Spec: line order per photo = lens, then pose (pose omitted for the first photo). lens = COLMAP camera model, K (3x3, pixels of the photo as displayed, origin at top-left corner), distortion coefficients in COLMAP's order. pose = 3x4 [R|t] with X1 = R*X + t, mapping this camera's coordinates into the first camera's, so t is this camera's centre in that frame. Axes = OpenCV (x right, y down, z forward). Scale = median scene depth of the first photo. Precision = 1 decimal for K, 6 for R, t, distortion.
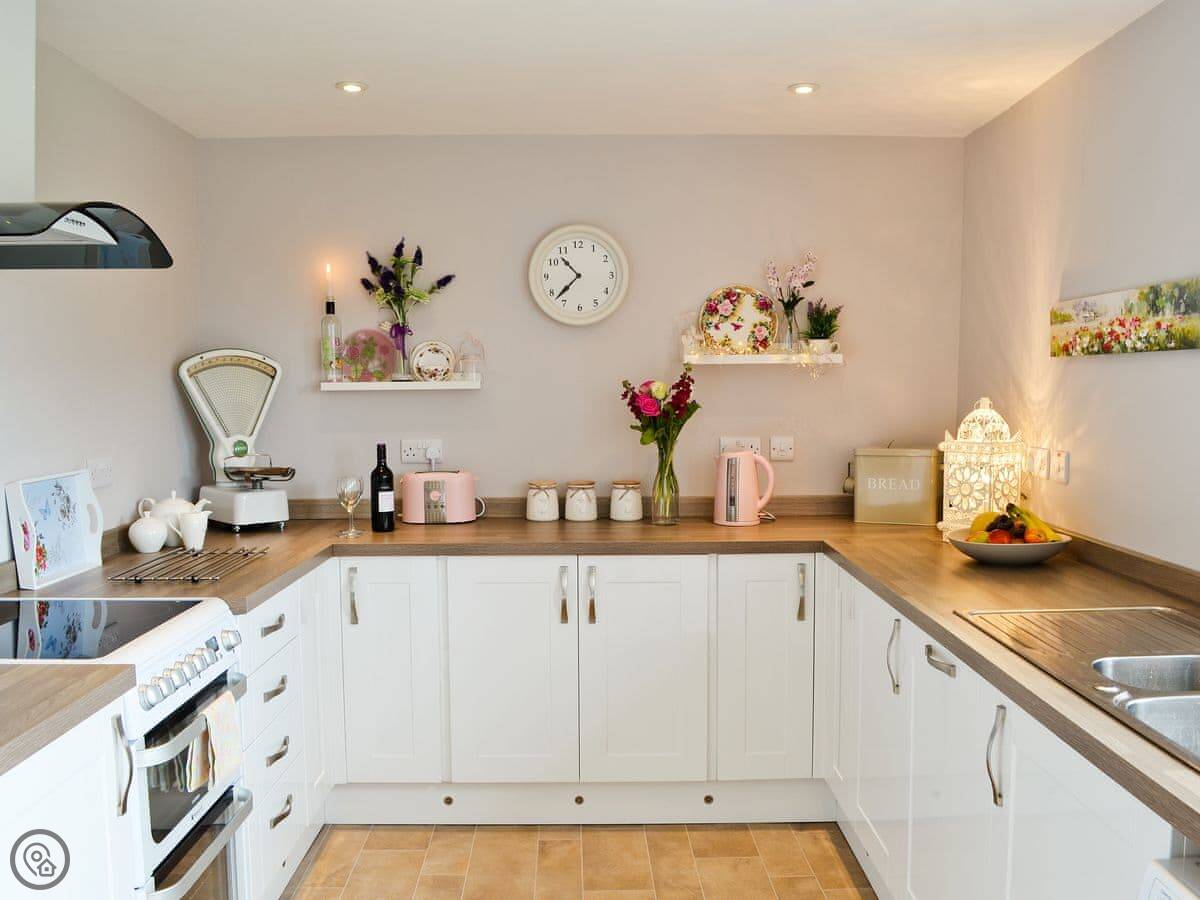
lens RADIAL K [[1102.8, 0, 615.7], [0, 1102.8, 448.8], [0, 0, 1]] dist [-0.078986, 0.000000]
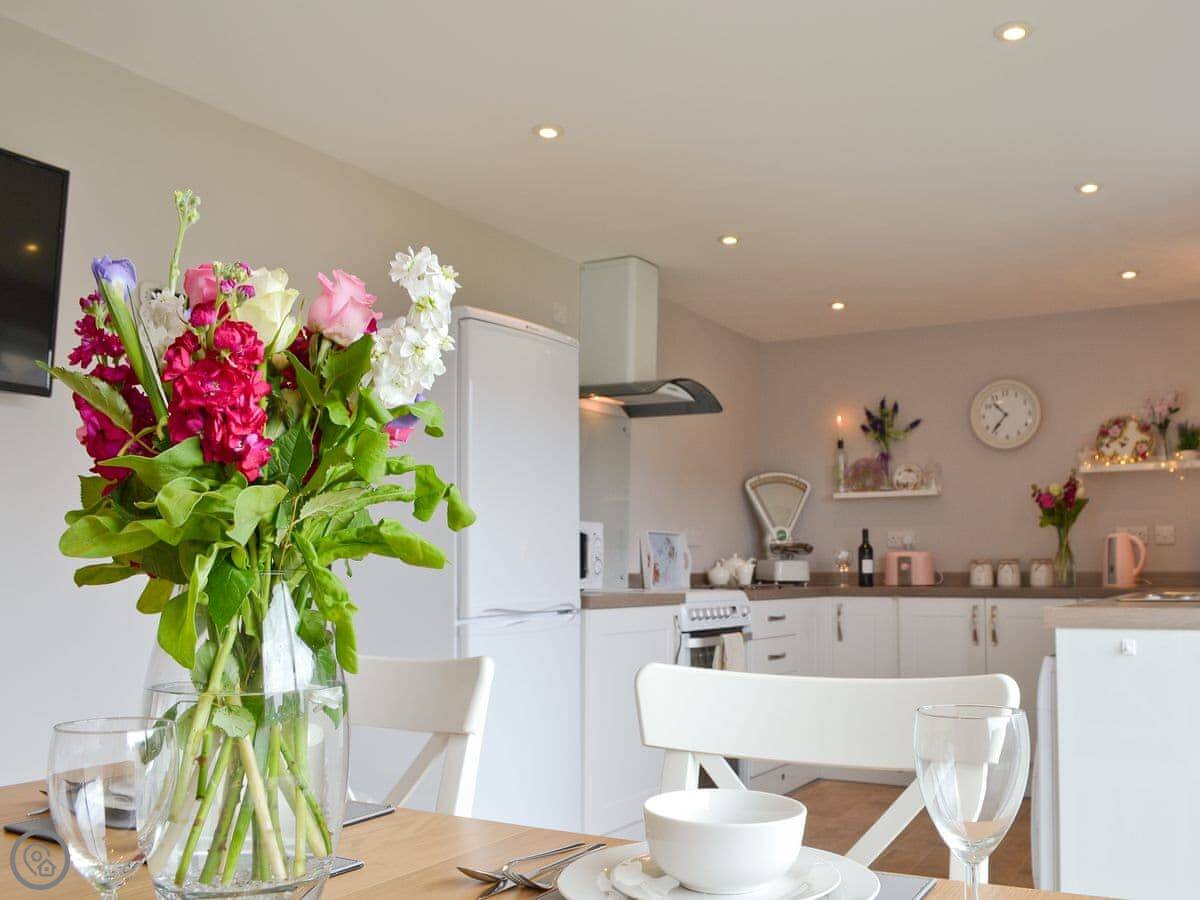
lens RADIAL K [[1102.8, 0, 690.6], [0, 1102.8, 470.8], [0, 0, 1]] dist [-0.078986, 0.000000]
pose [[0.878081, -0.038679, -0.476946, 0.289148], [-0.030581, 0.990154, -0.136599, 0.124560], [0.477534, 0.134530, 0.868253, -0.430976]]
